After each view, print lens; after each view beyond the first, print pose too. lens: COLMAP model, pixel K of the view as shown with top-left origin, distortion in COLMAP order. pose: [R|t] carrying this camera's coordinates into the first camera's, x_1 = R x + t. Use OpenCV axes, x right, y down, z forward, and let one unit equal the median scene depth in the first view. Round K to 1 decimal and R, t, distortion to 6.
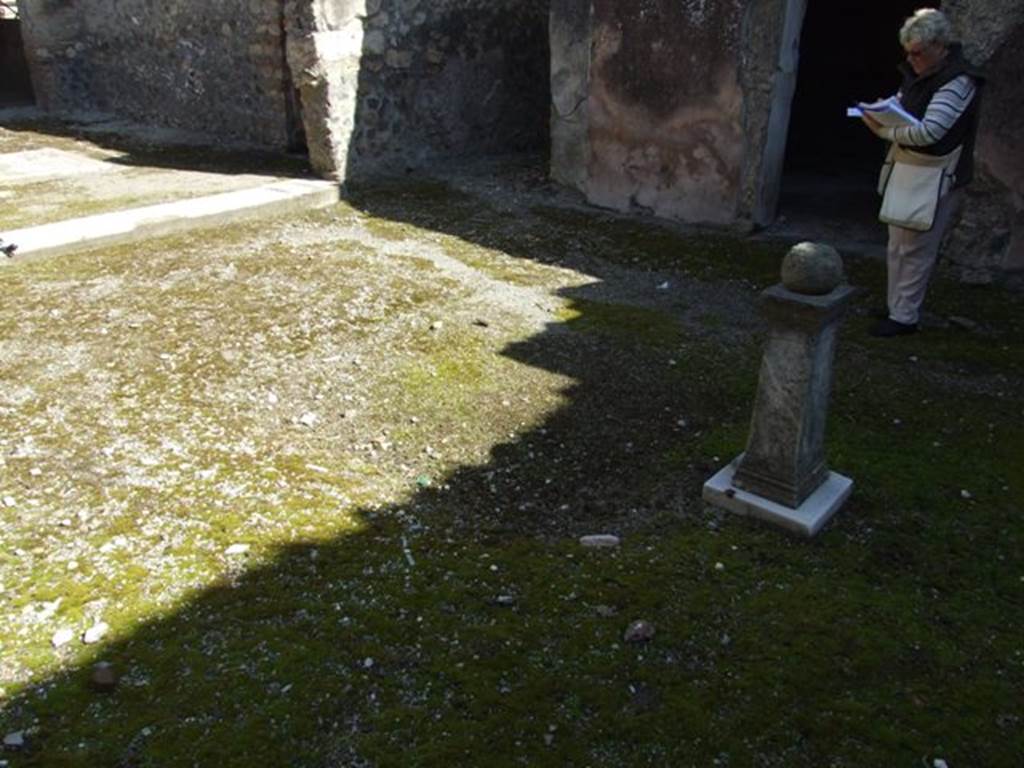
lens RADIAL K [[823.5, 0, 510.4], [0, 823.5, 370.5], [0, 0, 1]] dist [-0.062494, 0.061506]
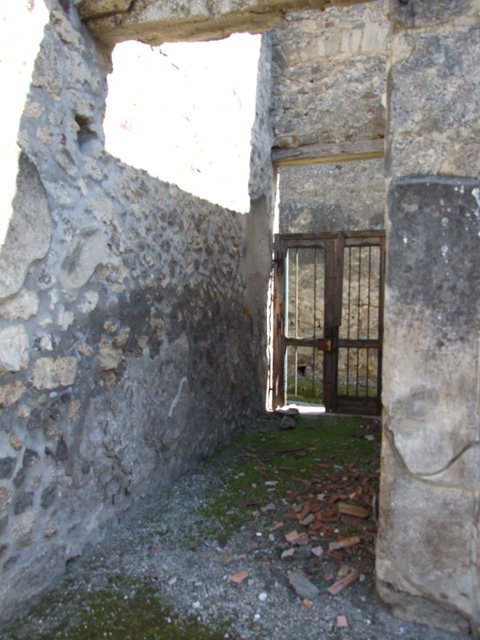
lens RADIAL K [[536.0, 0, 277.8], [0, 536.0, 319.9], [0, 0, 1]] dist [-0.040287, 0.025353]
pose [[0.931414, -0.029363, 0.362775, -0.160019], [0.154929, 0.933913, -0.322186, -0.351931], [-0.329340, 0.356293, 0.874409, 0.800101]]
